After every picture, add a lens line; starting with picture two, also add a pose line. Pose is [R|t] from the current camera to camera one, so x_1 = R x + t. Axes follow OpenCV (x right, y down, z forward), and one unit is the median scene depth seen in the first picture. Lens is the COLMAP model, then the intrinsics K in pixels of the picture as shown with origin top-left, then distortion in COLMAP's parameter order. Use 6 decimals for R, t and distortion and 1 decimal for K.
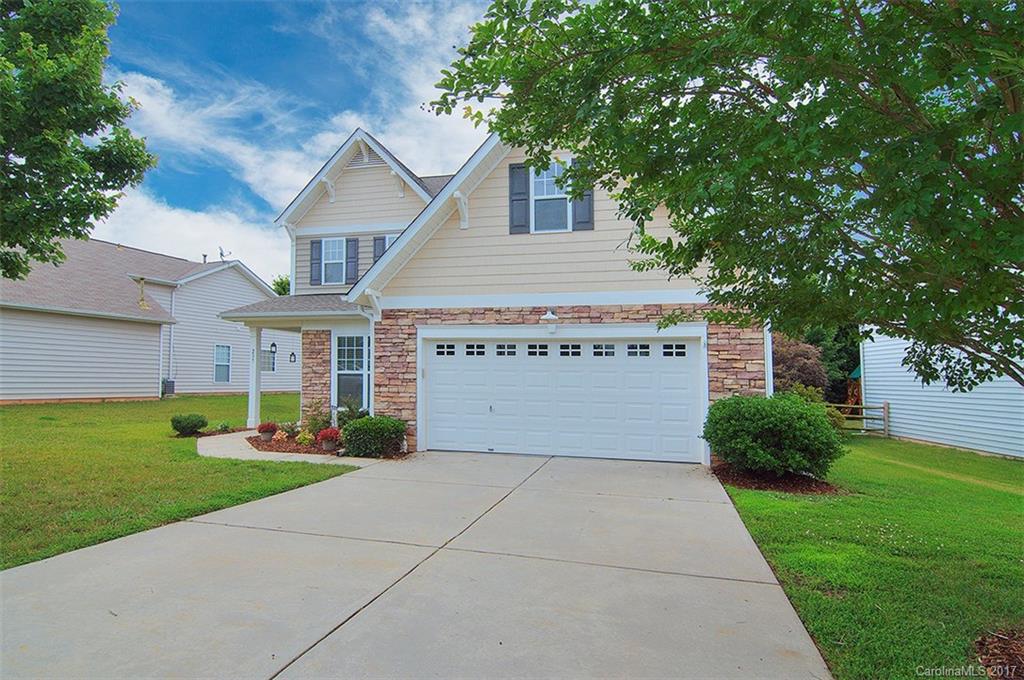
lens RADIAL K [[543.8, 0, 512.1], [0, 543.8, 337.8], [0, 0, 1]] dist [0.000725, -0.002229]
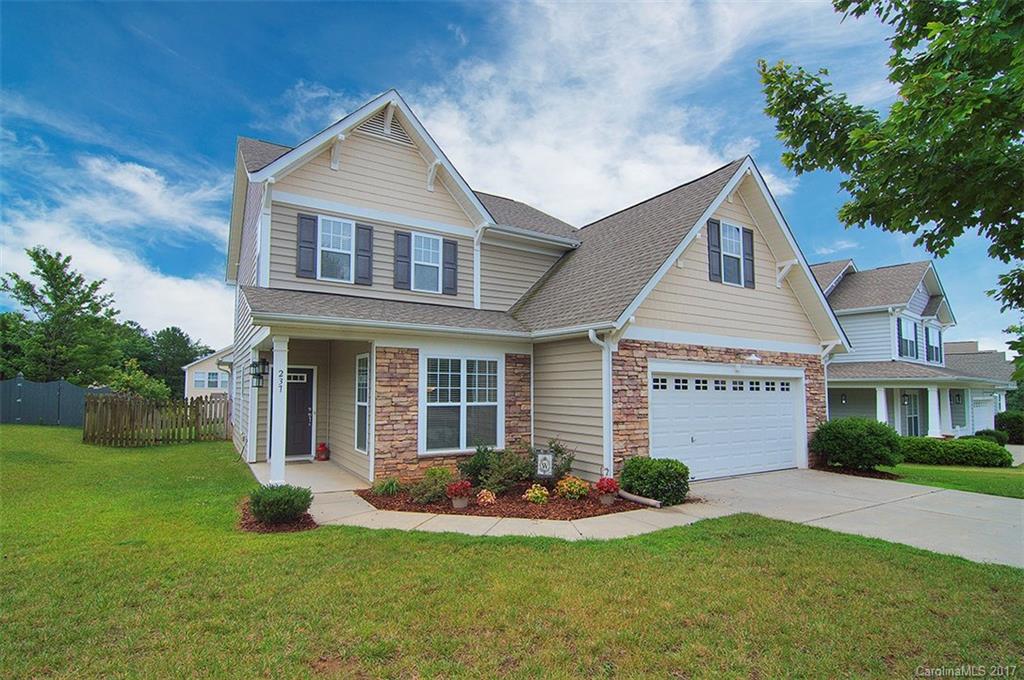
lens RADIAL K [[499.6, 0, 512.4], [0, 499.6, 345.5], [0, 0, 1]] dist [-0.000862, -0.000488]
pose [[0.703187, 0.059548, 0.708507, -0.961955], [-0.051548, 0.998134, -0.032729, -0.004046], [-0.709134, -0.013508, 0.704945, 0.542595]]
